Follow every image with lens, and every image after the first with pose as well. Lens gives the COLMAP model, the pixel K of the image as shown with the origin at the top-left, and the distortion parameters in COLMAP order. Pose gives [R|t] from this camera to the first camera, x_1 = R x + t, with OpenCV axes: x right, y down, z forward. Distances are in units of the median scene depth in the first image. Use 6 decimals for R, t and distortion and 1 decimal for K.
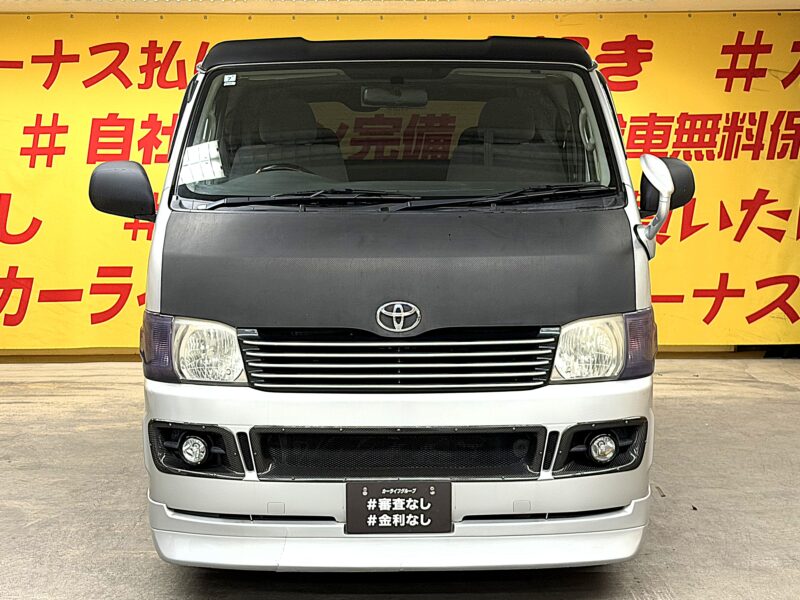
lens RADIAL K [[1560.4, 0, 368.8], [0, 1560.4, 298.1], [0, 0, 1]] dist [0.164477, -0.379704]
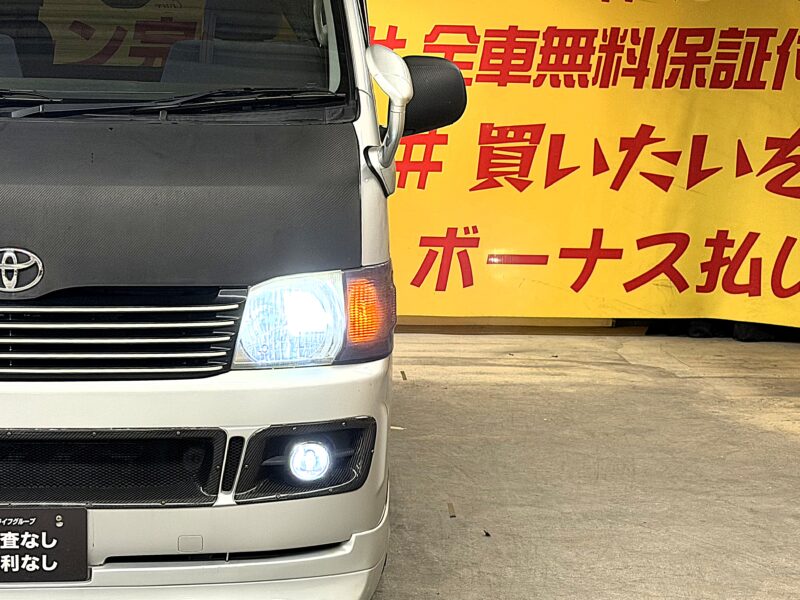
lens RADIAL K [[1786.2, 0, 400.0], [0, 1786.2, 300.0], [0, 0, 1]] dist [0.113486, 0.049966]
pose [[0.997739, 0.014879, 0.065543, 0.075947], [-0.016306, 0.999640, 0.021285, 0.003032], [-0.065203, -0.022305, 0.997623, 0.108403]]
